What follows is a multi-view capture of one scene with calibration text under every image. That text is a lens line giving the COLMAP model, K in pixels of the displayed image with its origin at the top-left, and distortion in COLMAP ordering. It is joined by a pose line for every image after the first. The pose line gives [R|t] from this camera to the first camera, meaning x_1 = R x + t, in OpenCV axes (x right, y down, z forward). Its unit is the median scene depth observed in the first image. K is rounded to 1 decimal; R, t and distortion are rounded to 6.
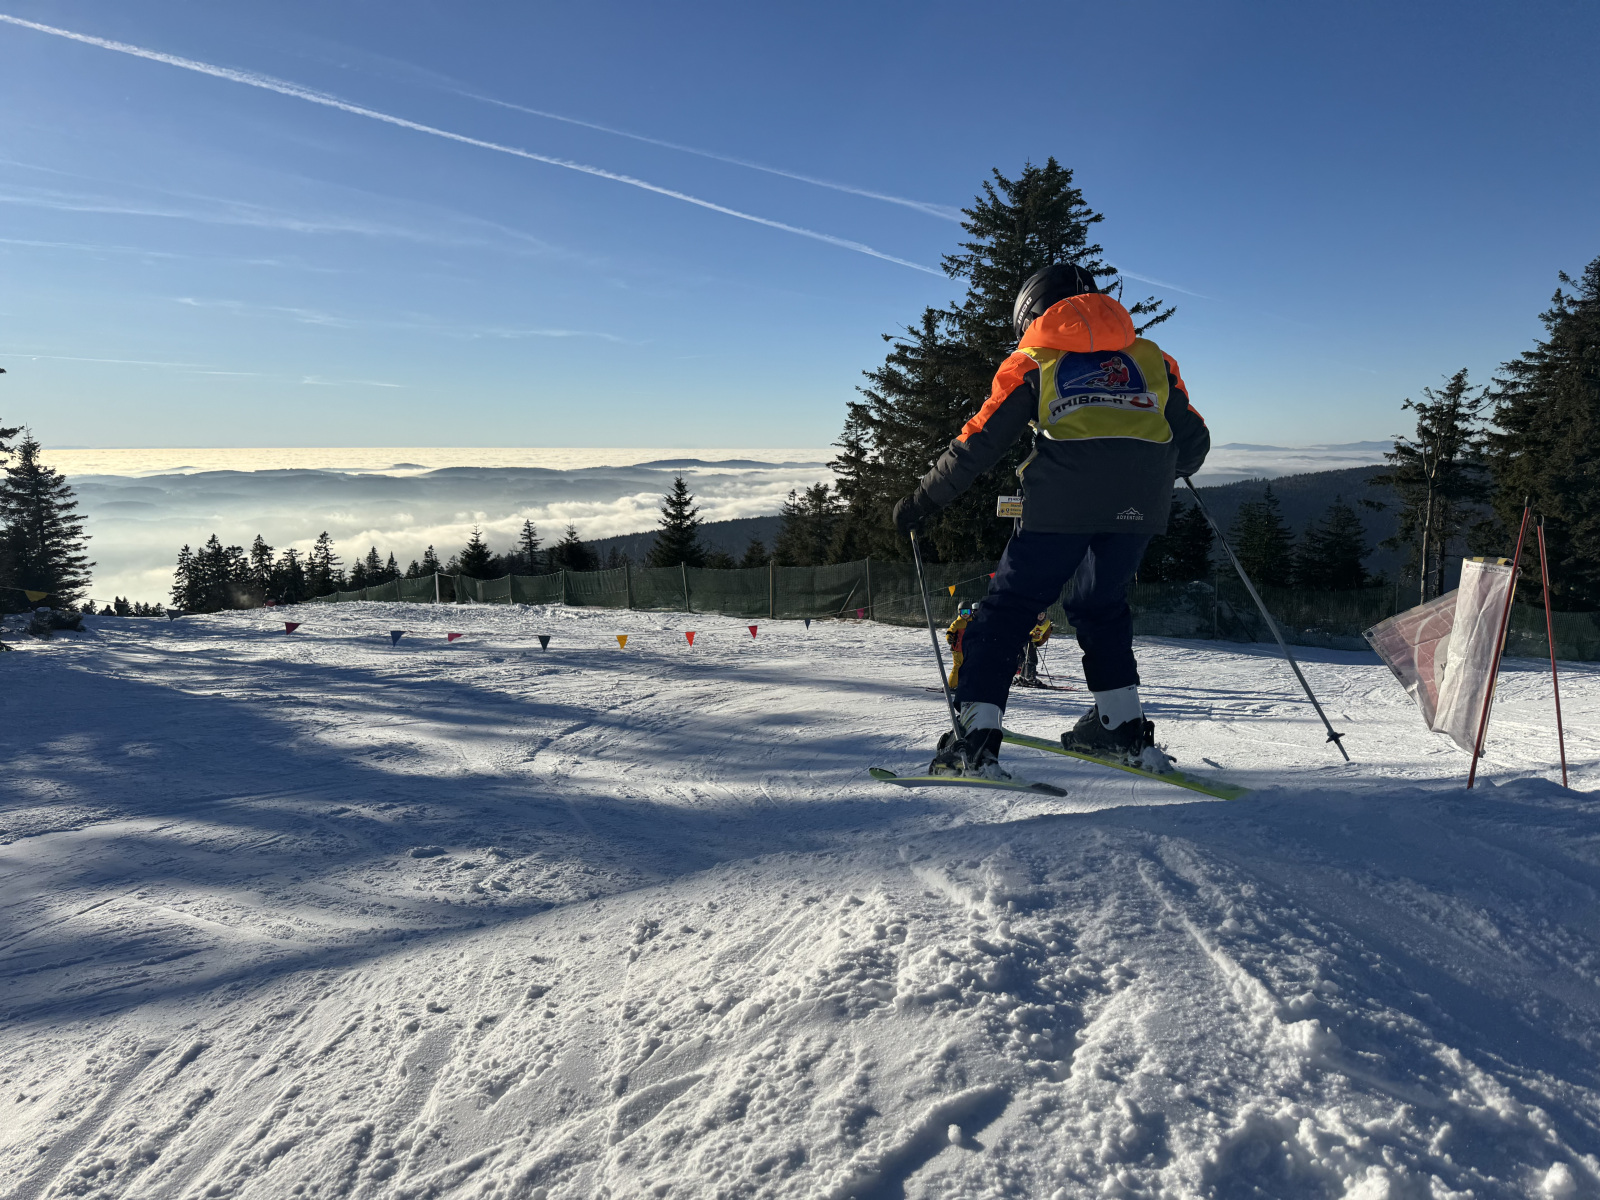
lens RADIAL K [[1116.9, 0, 797.1], [0, 1116.9, 616.6], [0, 0, 1]] dist [0.037879, -0.040311]
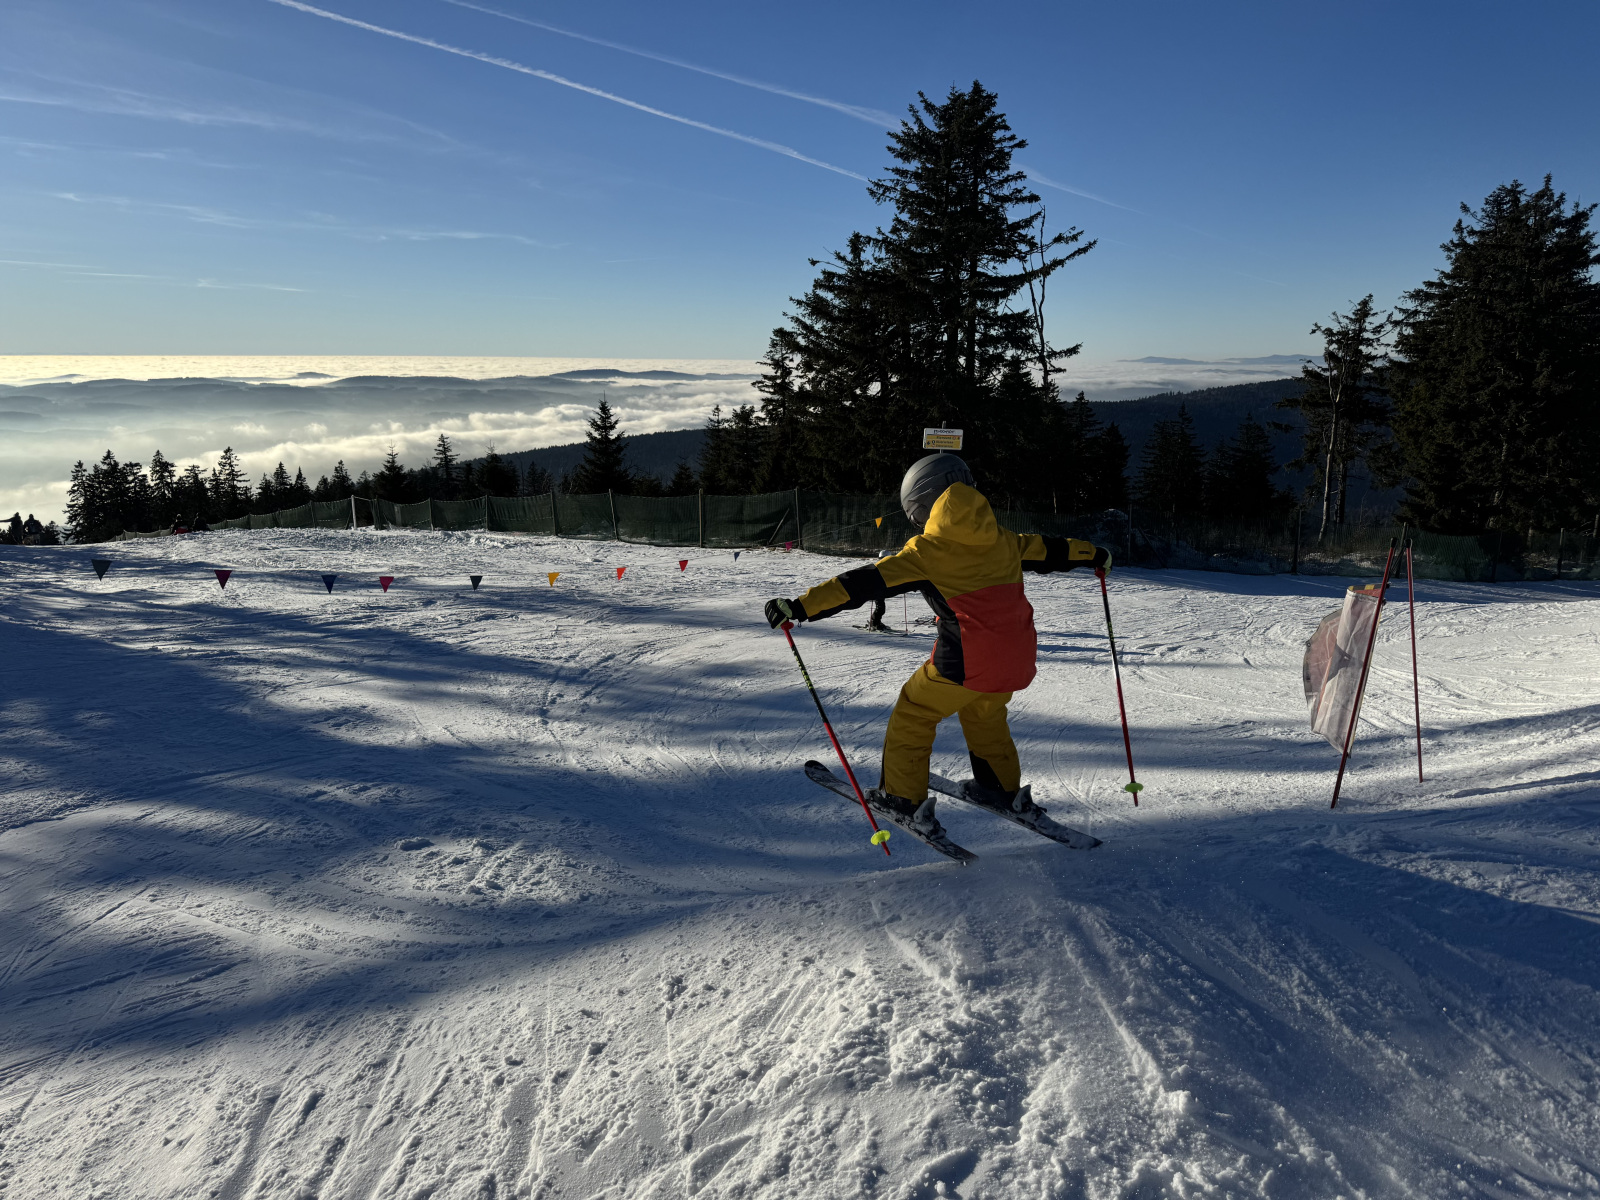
lens RADIAL K [[1118.4, 0, 796.9], [0, 1118.4, 602.4], [0, 0, 1]] dist [0.031434, -0.033127]
pose [[0.997690, -0.010379, 0.067128, -0.034684], [0.006012, 0.997872, 0.064928, -0.099670], [-0.067659, -0.064374, 0.995630, -0.097384]]
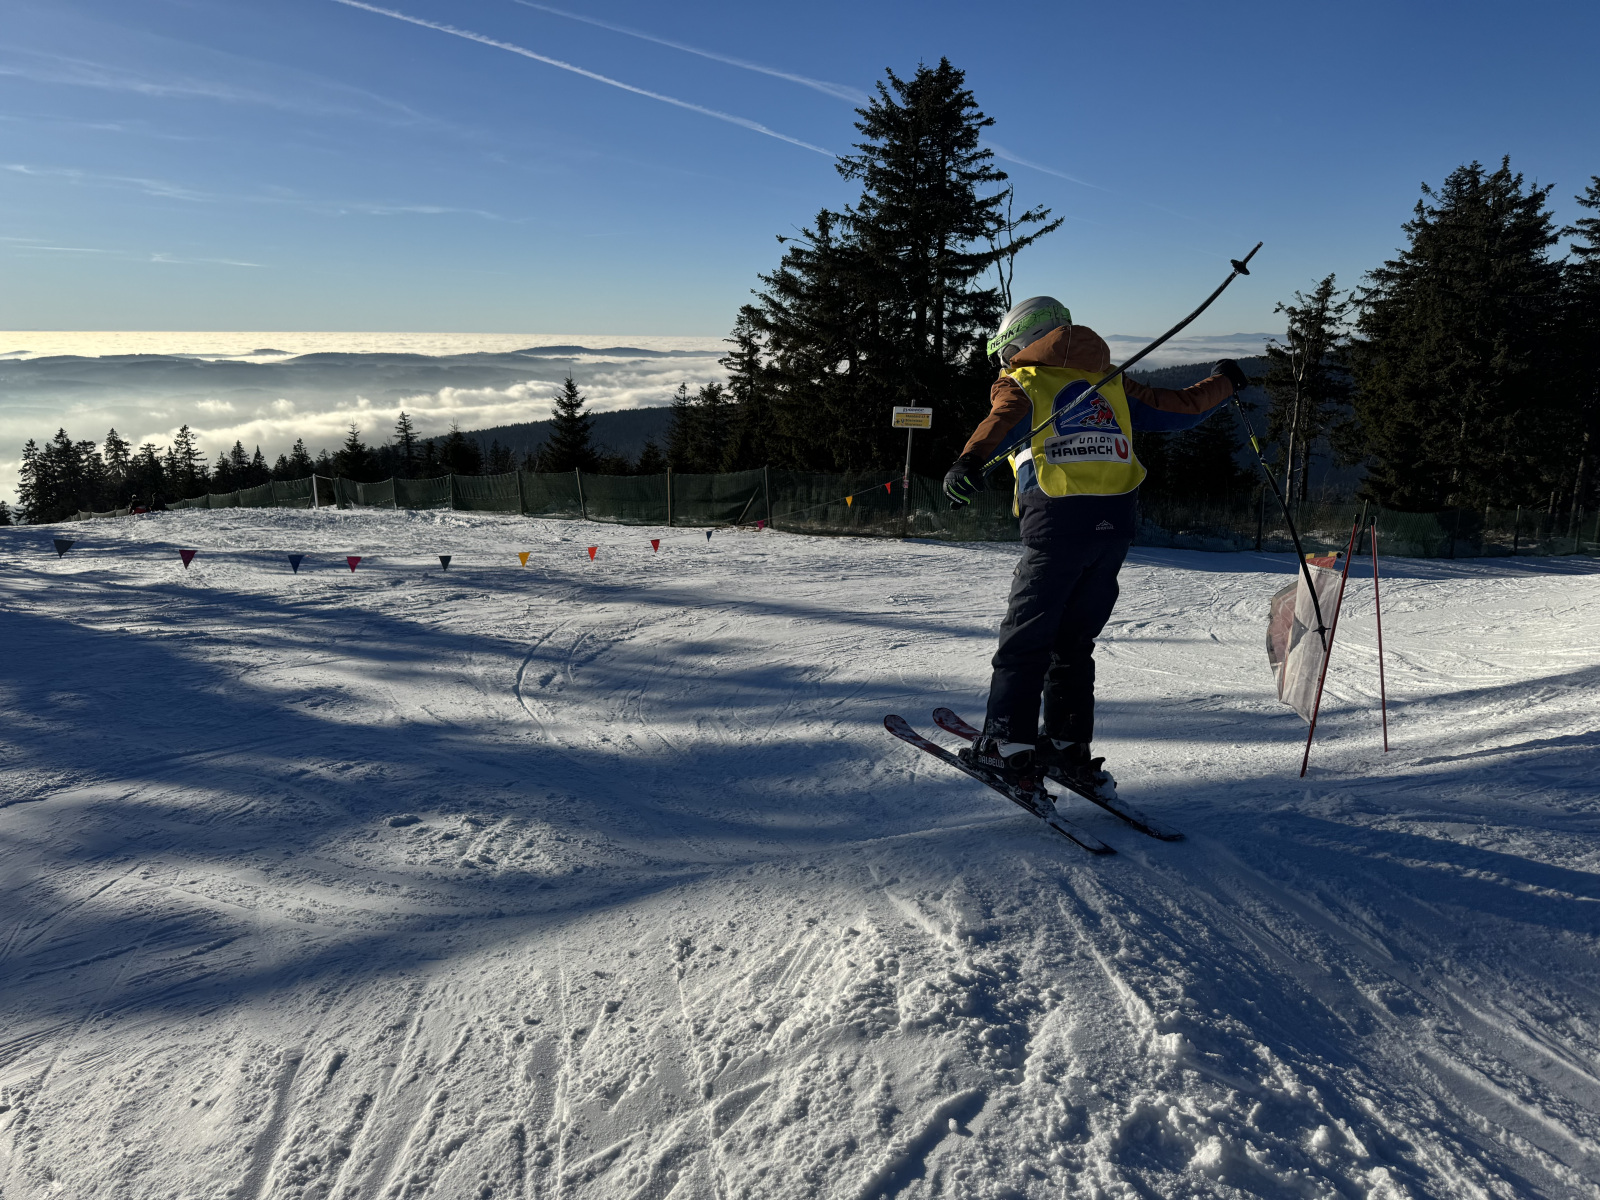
lens RADIAL K [[1121.3, 0, 792.8], [0, 1121.3, 595.5], [0, 0, 1]] dist [0.034273, -0.041091]
pose [[0.995573, -0.015307, 0.092741, -0.054662], [0.008073, 0.996930, 0.077886, -0.099970], [-0.093649, -0.076793, 0.992639, -0.118648]]
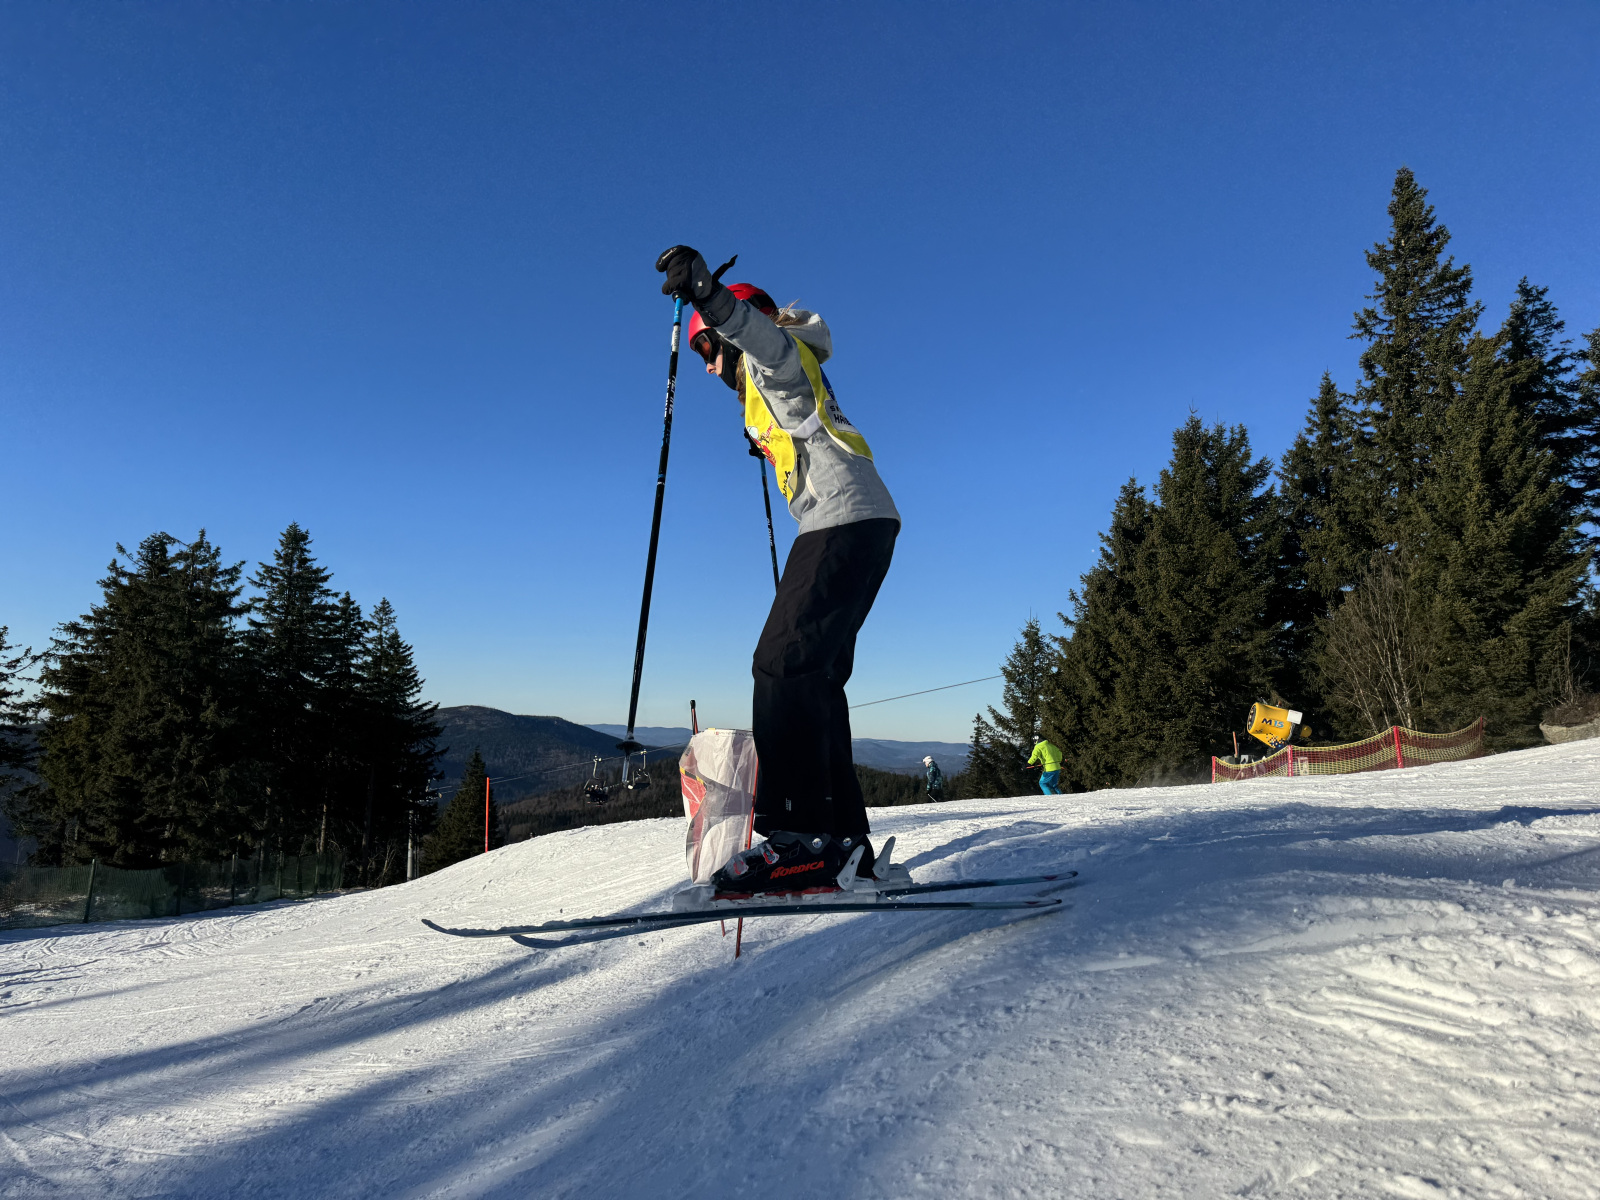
lens RADIAL K [[1121.3, 0, 792.8], [0, 1121.3, 595.5], [0, 0, 1]] dist [0.034273, -0.041091]
pose [[0.375260, 0.127972, 0.918043, -0.424972], [0.111952, 0.976916, -0.181940, 0.034960], [-0.920134, 0.171052, 0.352271, 0.484150]]
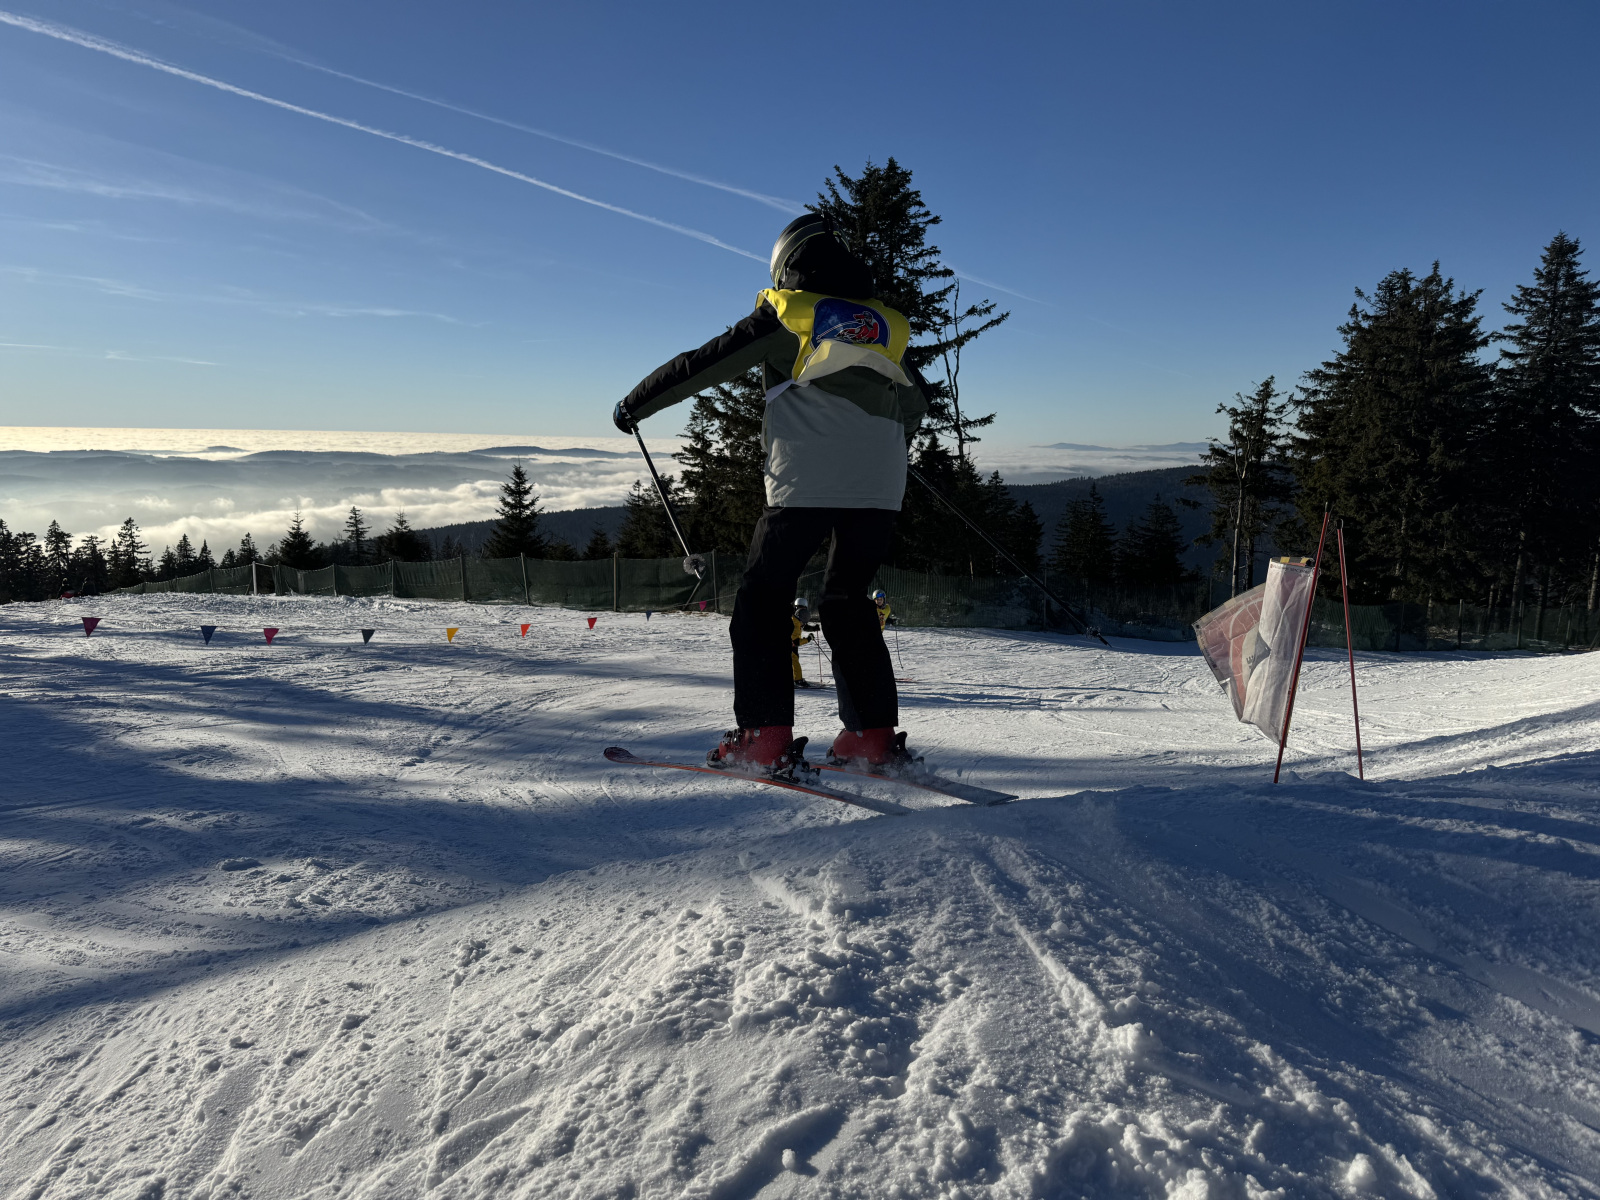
lens RADIAL K [[1117.5, 0, 780.0], [0, 1117.5, 608.8], [0, 0, 1]] dist [0.061641, -0.088552]
pose [[0.992317, 0.000509, 0.123723, 0.002724], [-0.000530, 1.000000, 0.000137, -0.005102], [-0.123723, -0.000201, 0.992317, 0.006560]]
